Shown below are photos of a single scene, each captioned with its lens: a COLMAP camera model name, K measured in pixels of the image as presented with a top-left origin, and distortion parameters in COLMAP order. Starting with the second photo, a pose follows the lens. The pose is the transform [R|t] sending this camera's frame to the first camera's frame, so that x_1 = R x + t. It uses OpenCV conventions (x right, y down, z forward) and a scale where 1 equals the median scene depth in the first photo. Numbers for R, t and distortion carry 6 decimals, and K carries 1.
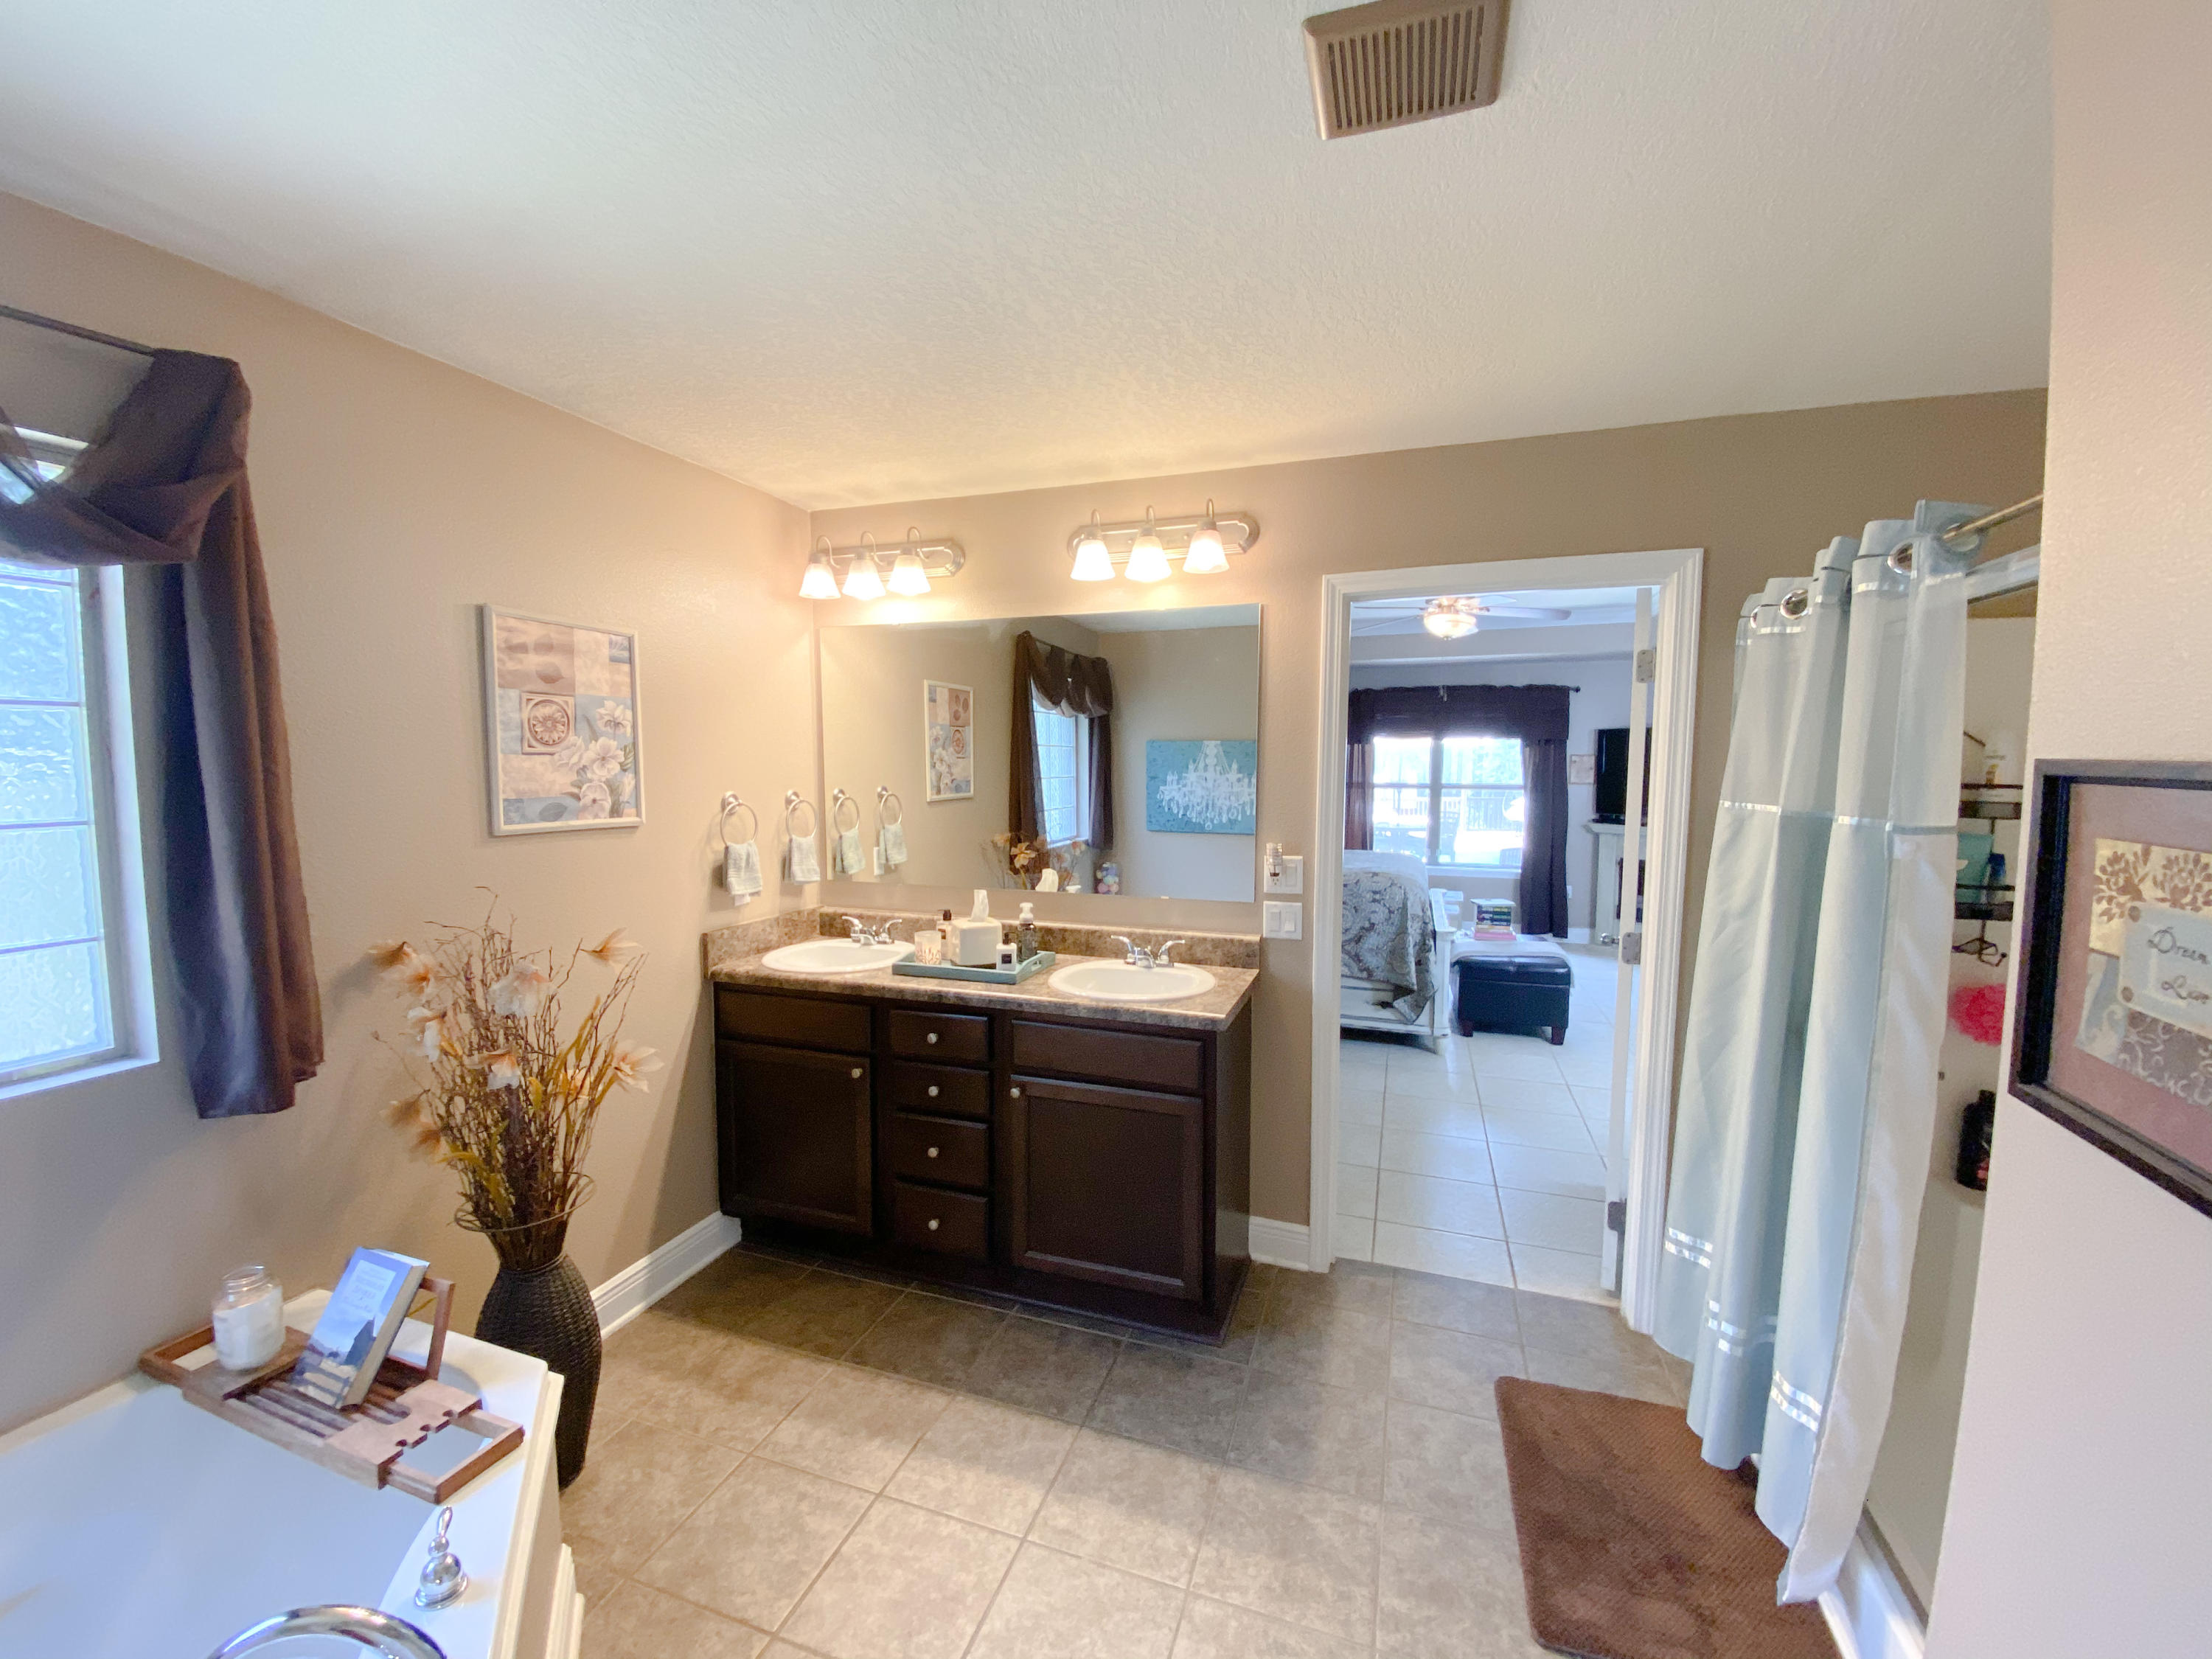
lens RADIAL K [[866.5, 0, 1106.0], [0, 866.5, 829.5], [0, 0, 1]] dist [-0.000701, -0.000068]
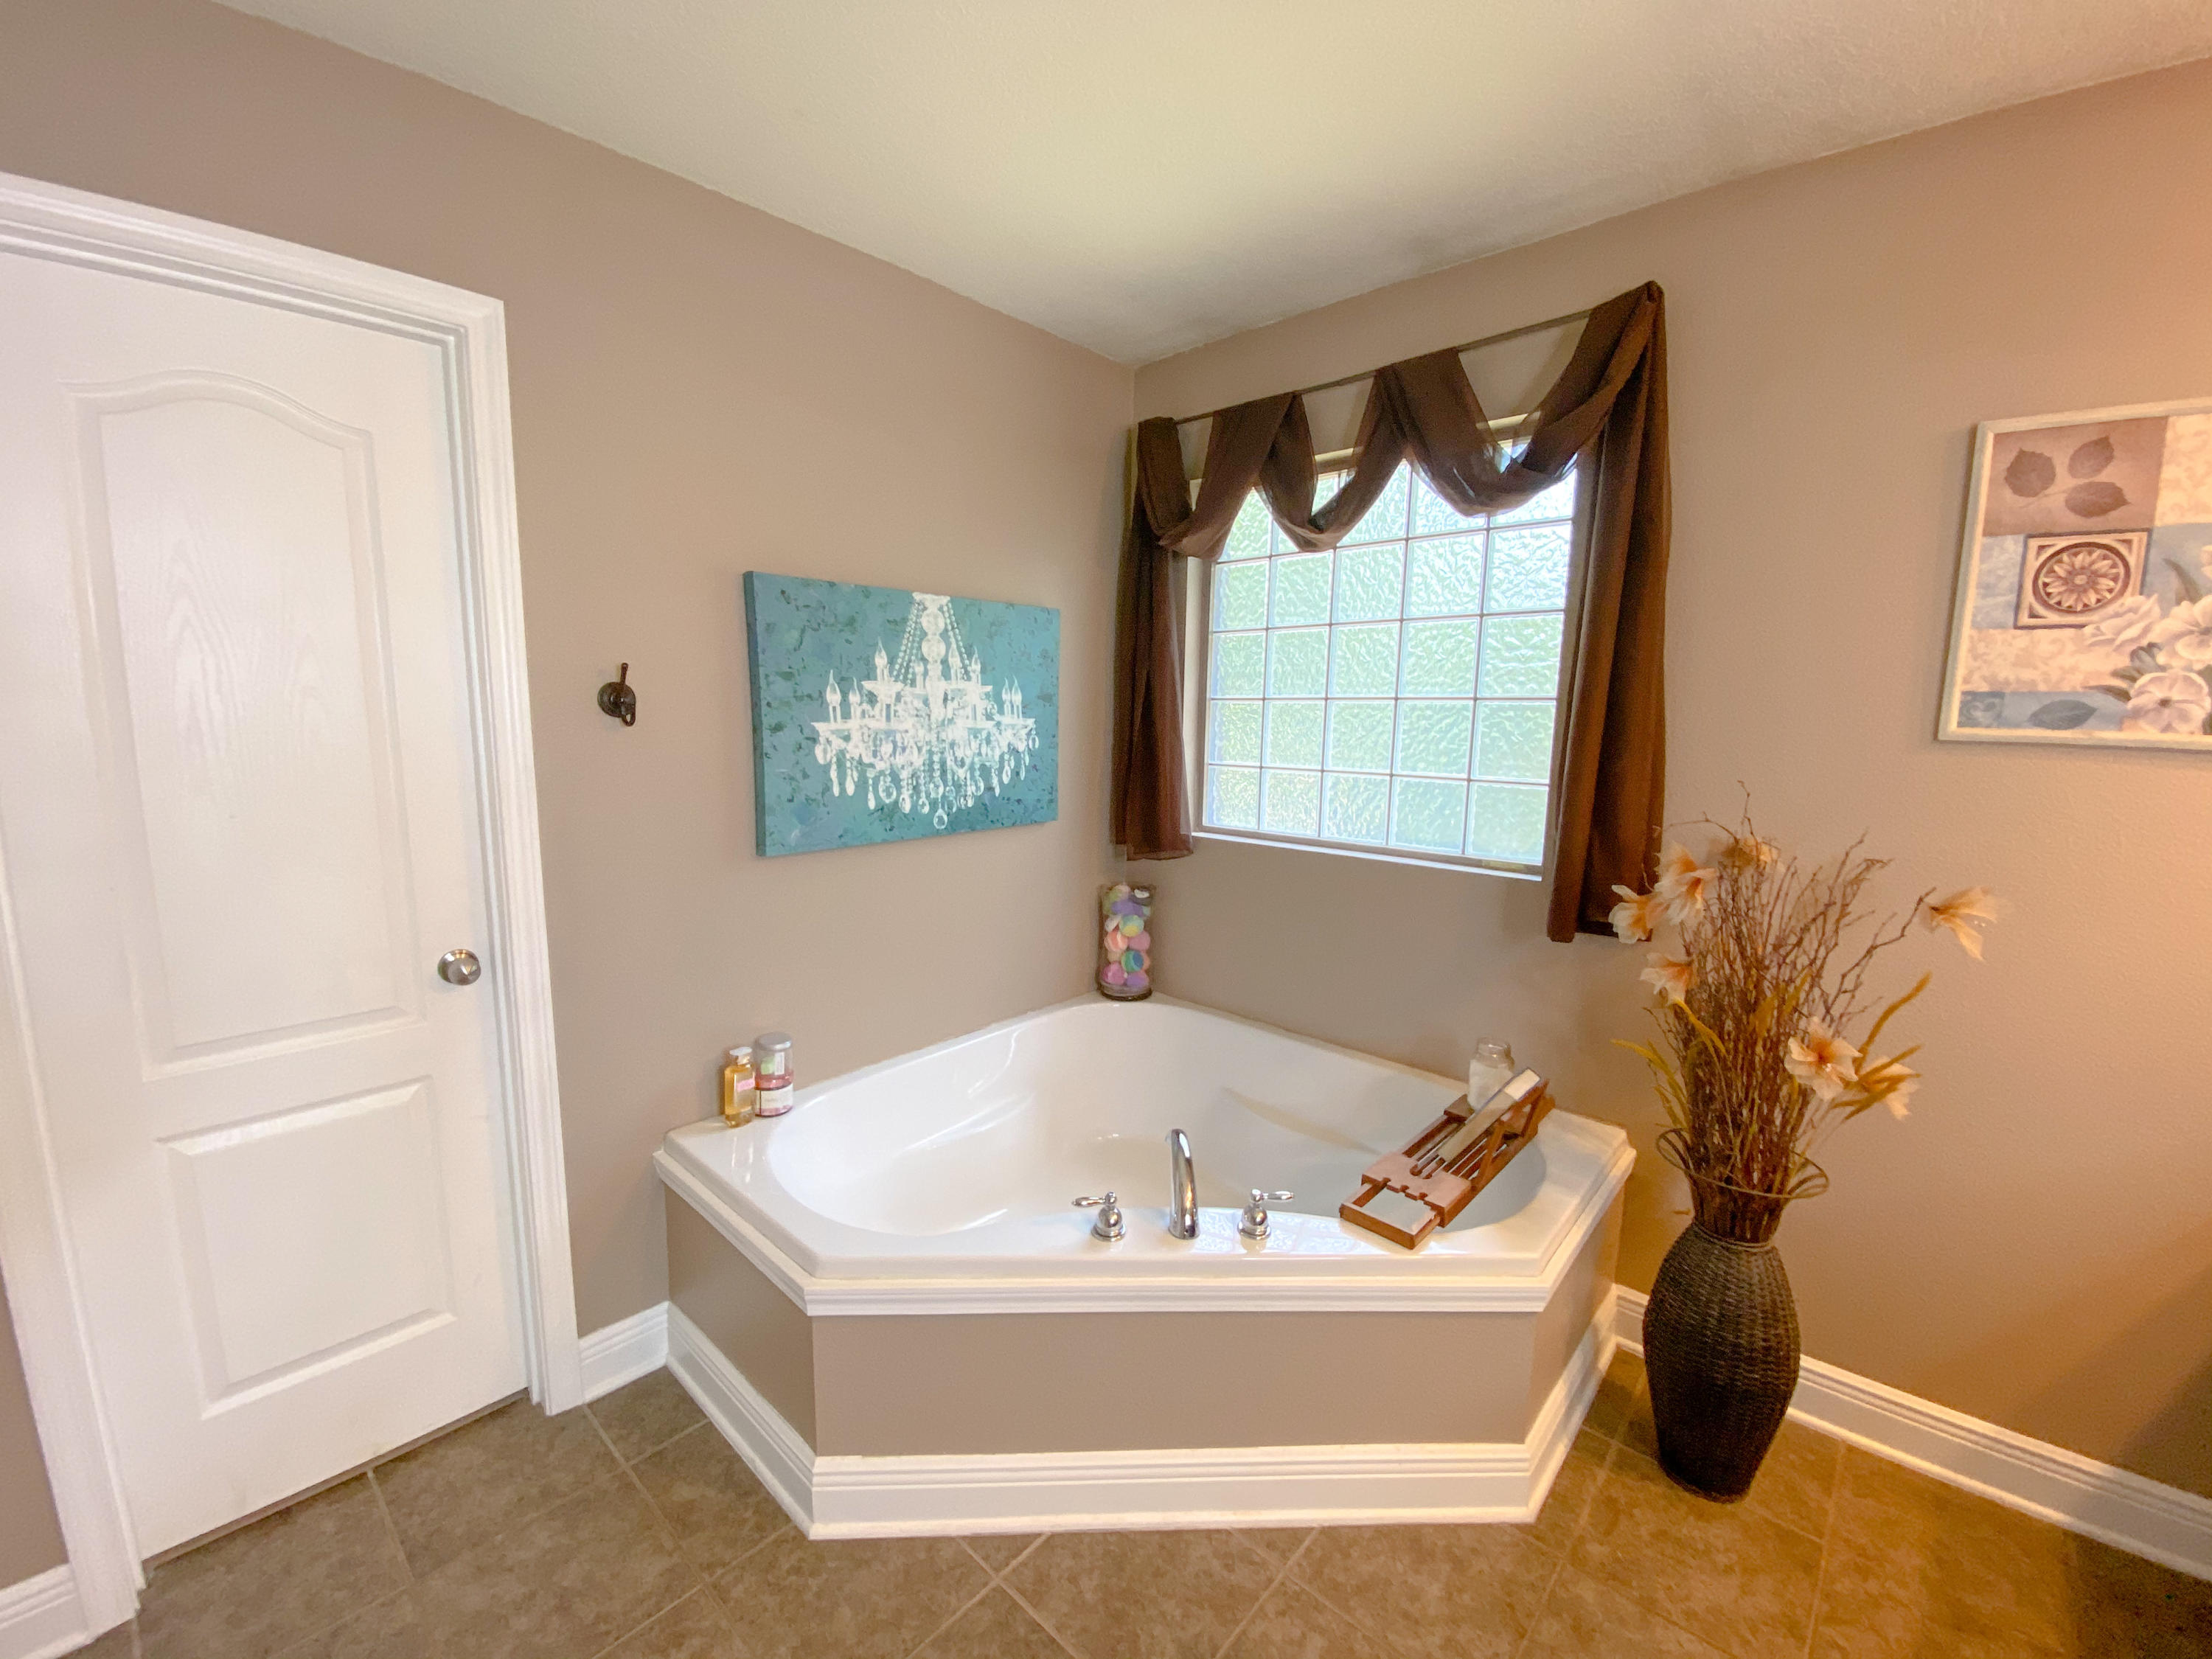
lens RADIAL K [[908.7, 0, 1106.0], [0, 908.7, 829.5], [0, 0, 1]] dist [-0.030412, -0.000245]
pose [[-0.389937, 0.122688, -0.912632, 0.282073], [-0.083415, 0.982304, 0.167694, 0.015512], [0.917056, 0.141518, -0.372802, 0.615539]]
